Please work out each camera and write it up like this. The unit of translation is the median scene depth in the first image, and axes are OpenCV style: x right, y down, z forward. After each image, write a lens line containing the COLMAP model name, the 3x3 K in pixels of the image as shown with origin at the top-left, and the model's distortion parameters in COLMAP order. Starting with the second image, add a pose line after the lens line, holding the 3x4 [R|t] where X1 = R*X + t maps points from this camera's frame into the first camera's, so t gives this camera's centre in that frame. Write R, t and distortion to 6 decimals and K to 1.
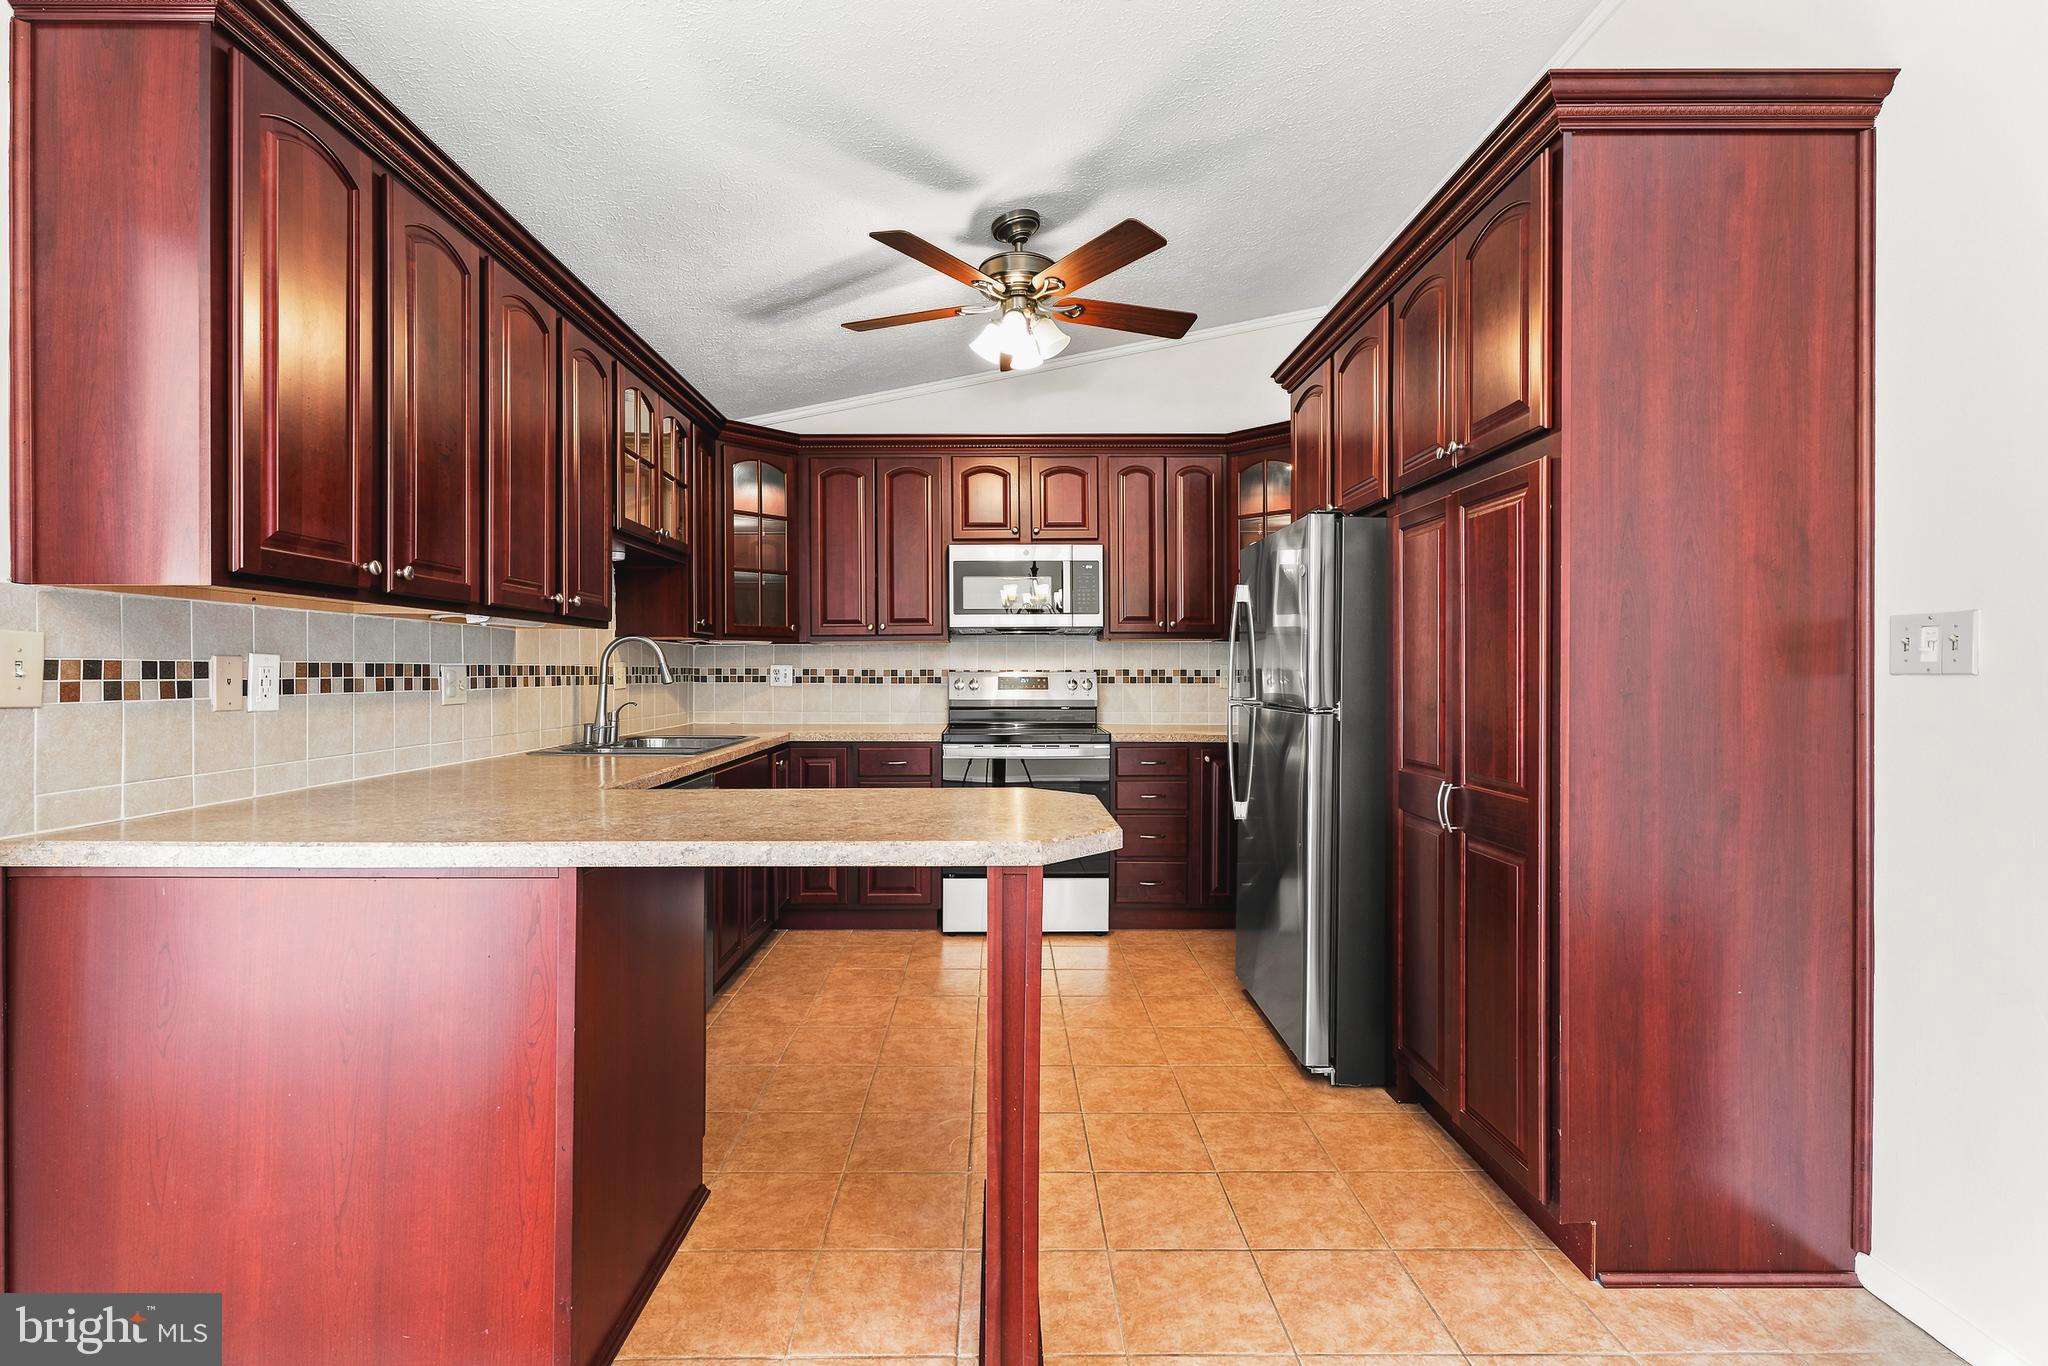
lens RADIAL K [[925.3, 0, 1021.7], [0, 925.3, 675.8], [0, 0, 1]] dist [0.003694, 0.000201]
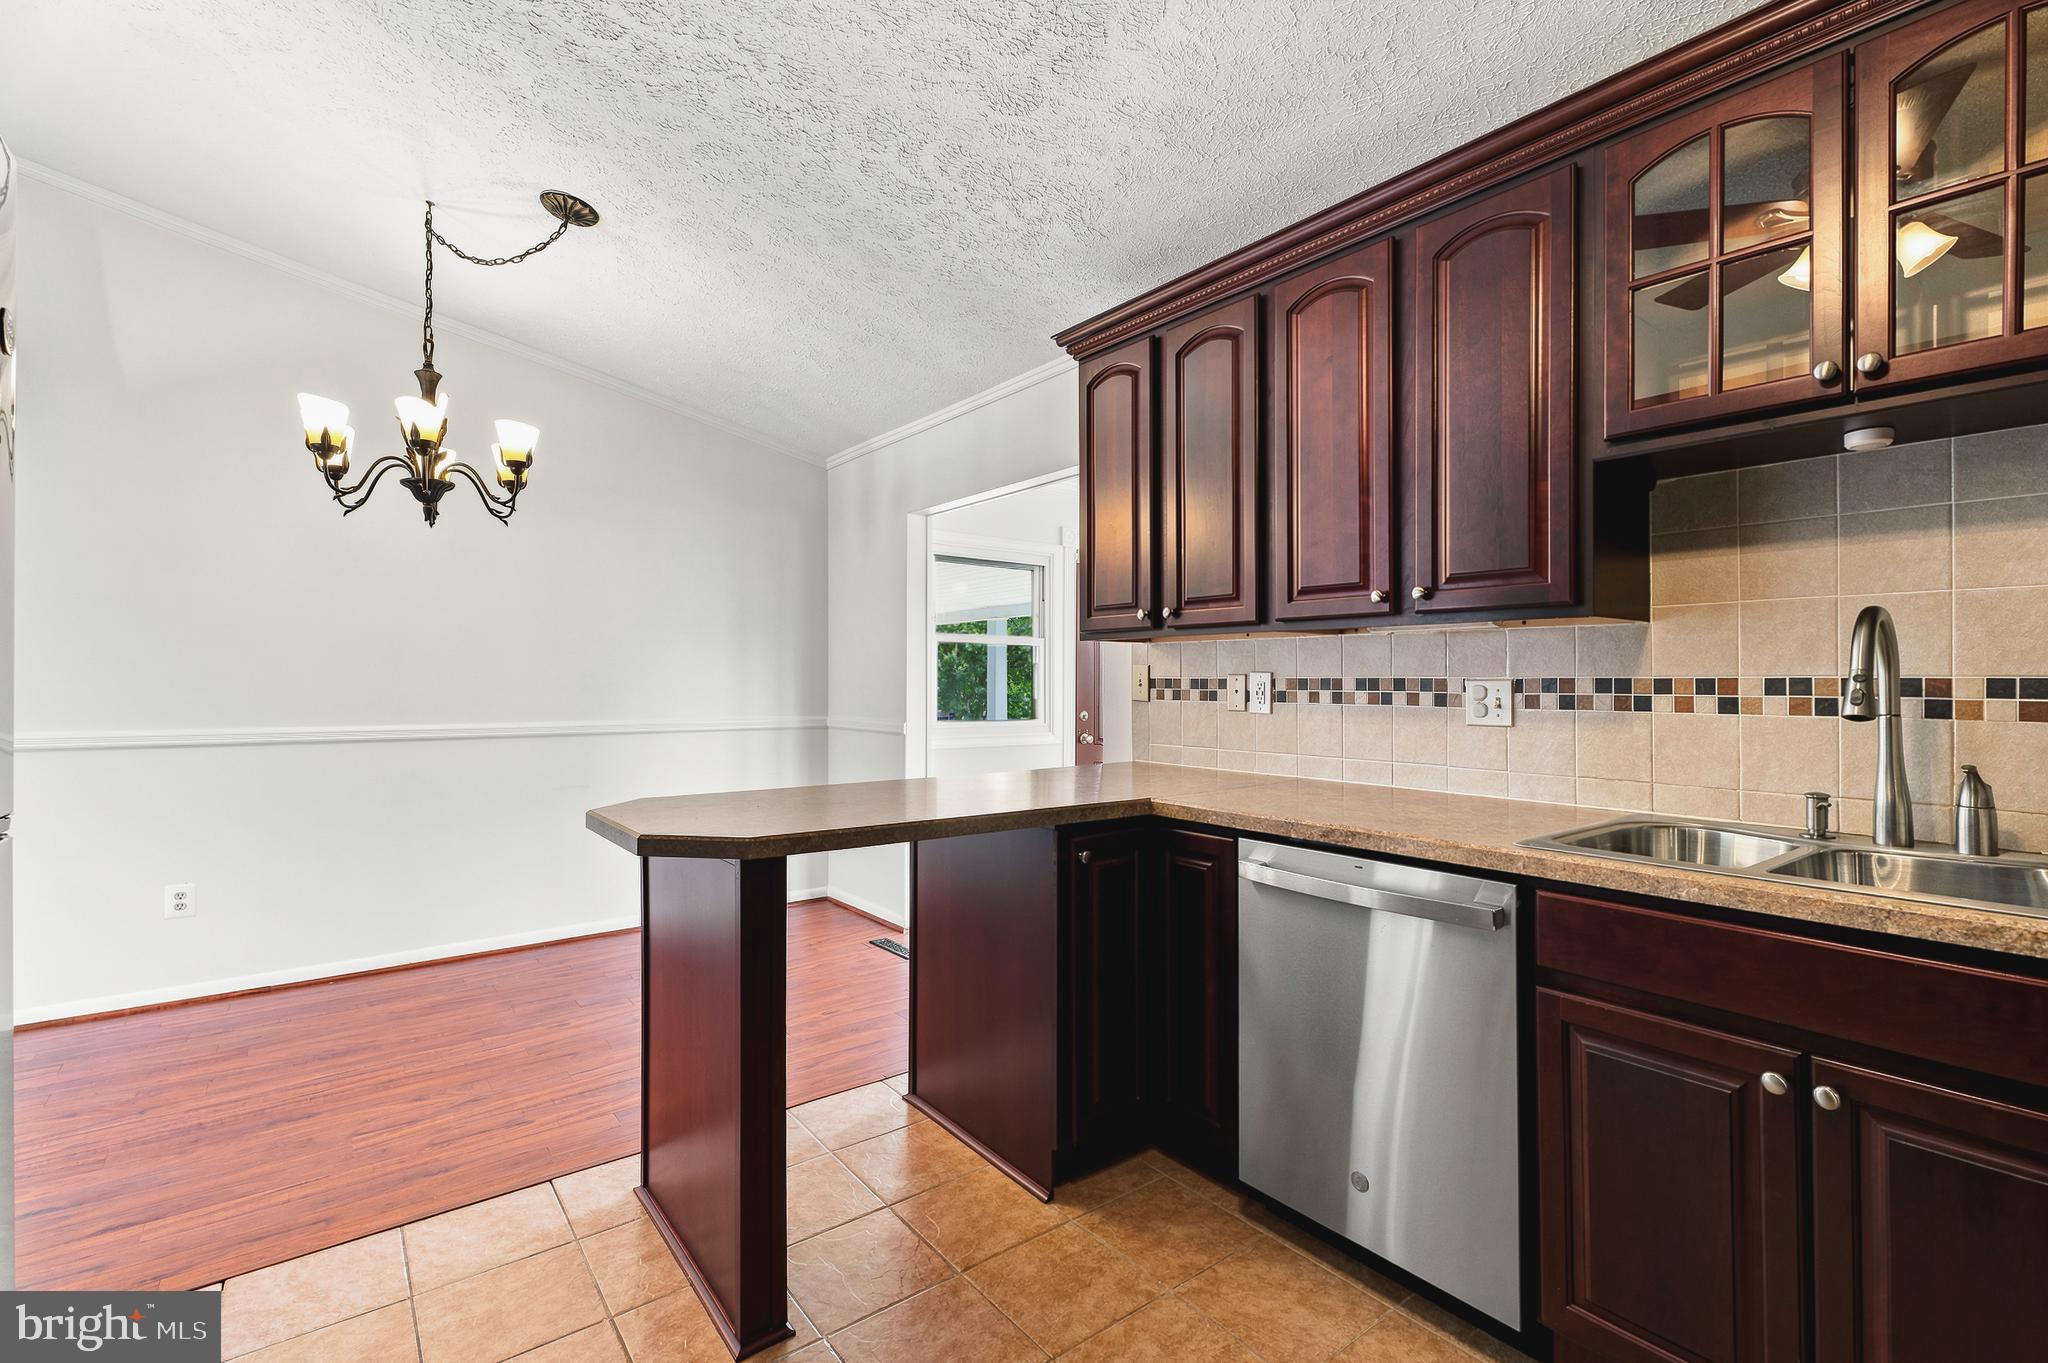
lens RADIAL K [[911.0, 0, 1024.0], [0, 911.0, 681.5], [0, 0, 1]] dist [-0.001030, 0.000140]
pose [[-0.806592, -0.003084, -0.591101, 0.176981], [-0.006928, 0.999967, 0.004237, -0.008251], [0.591069, 0.007513, -0.806586, 1.175588]]
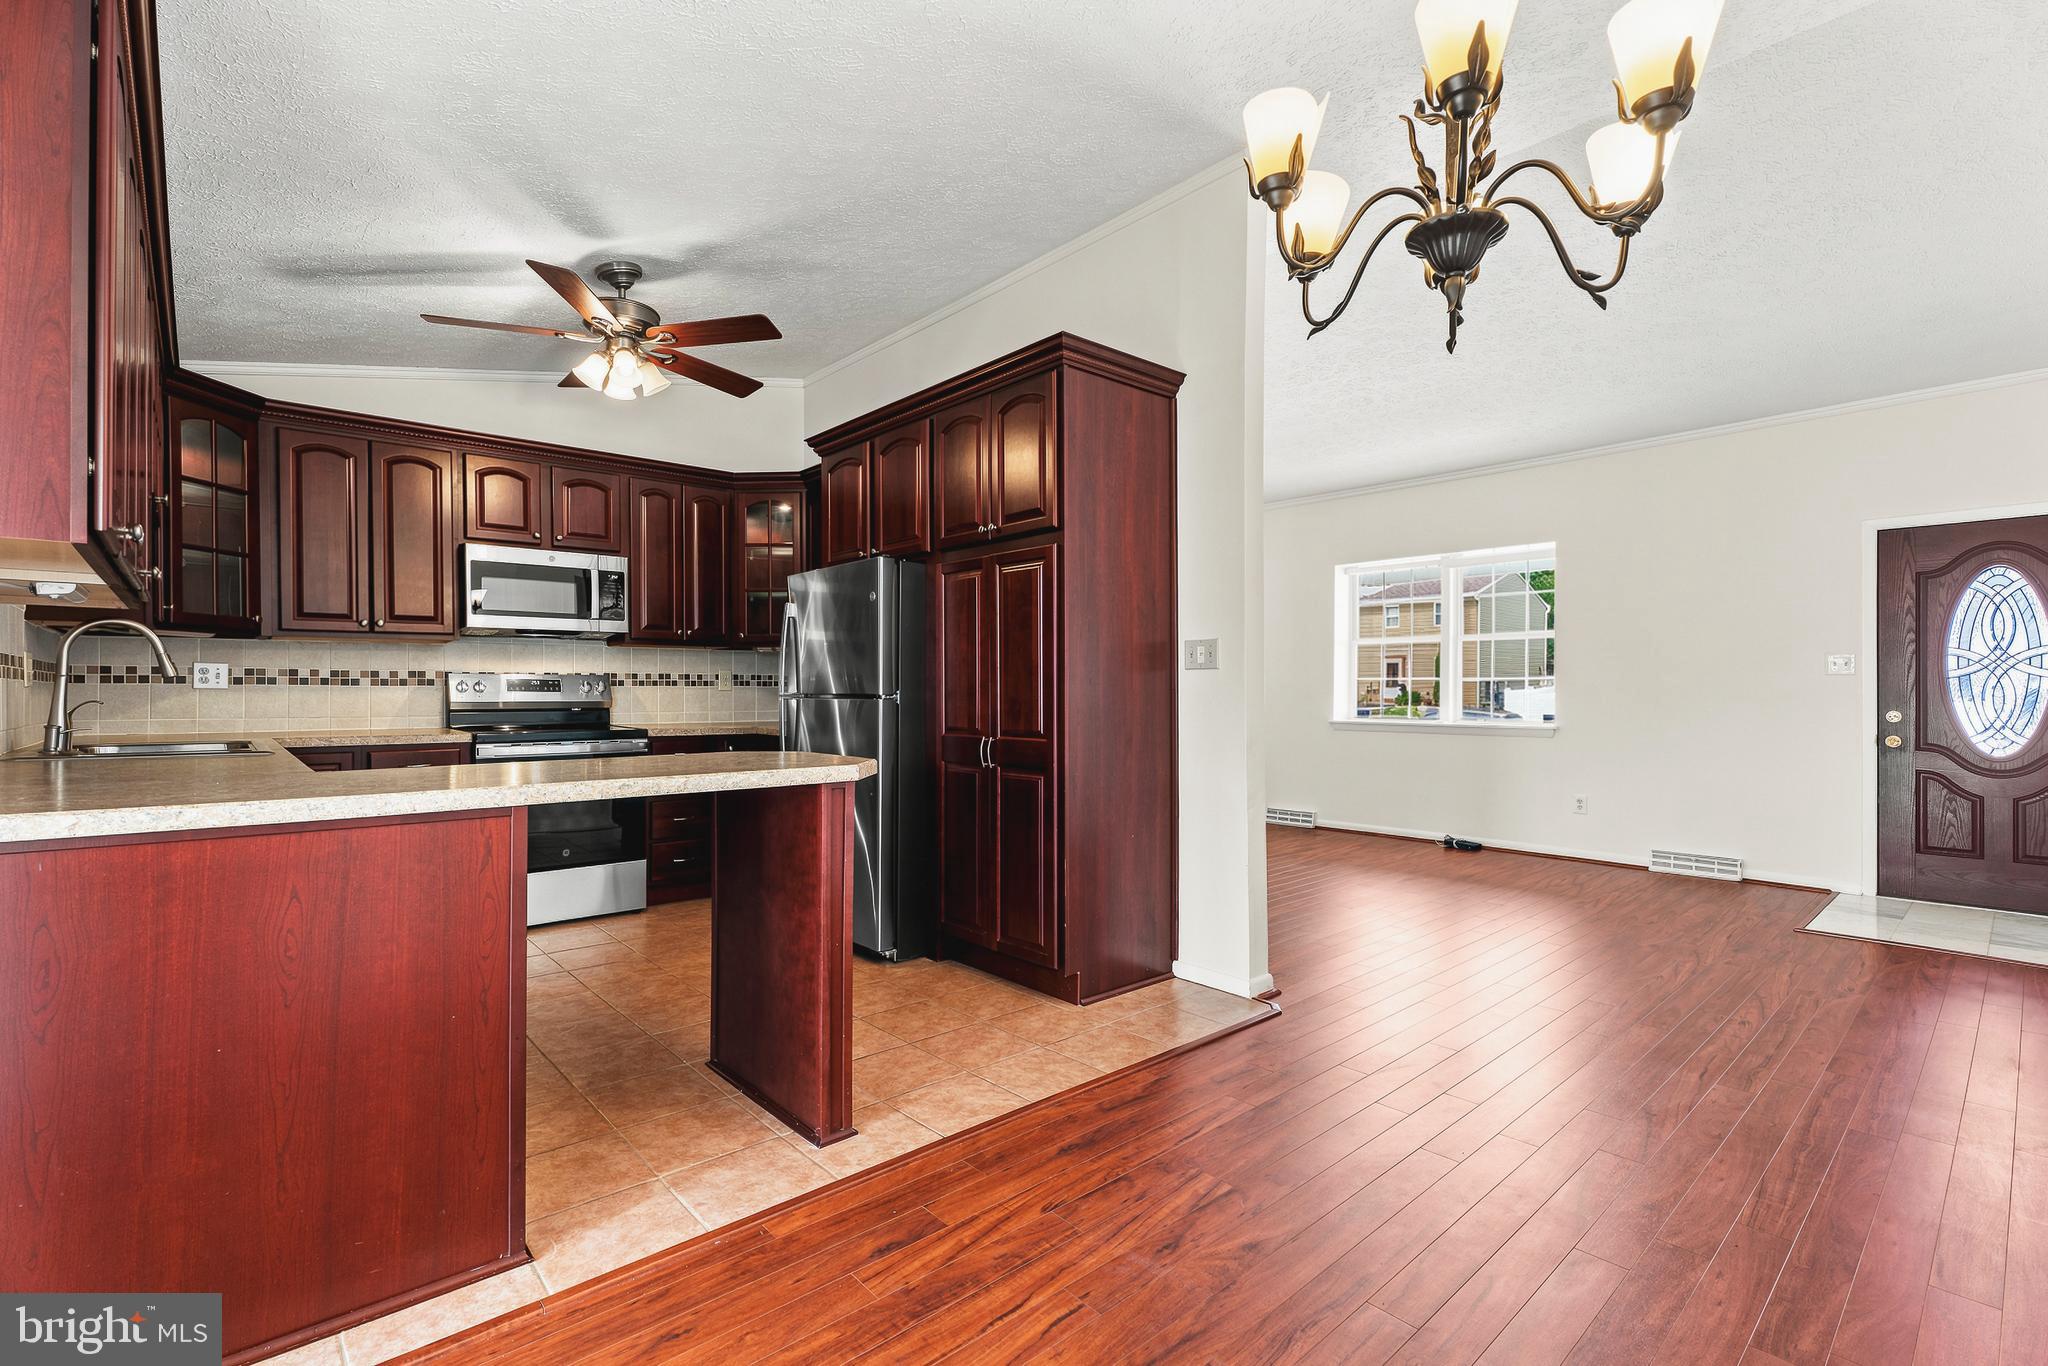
lens RADIAL K [[911.0, 0, 1024.0], [0, 911.0, 683.0], [0, 0, 1]] dist [-0.001030, 0.000140]
pose [[0.758013, 0.004650, 0.652223, -0.354108], [0.004166, 0.999920, -0.011971, 0.028684], [-0.652226, 0.011792, 0.757933, -0.157174]]
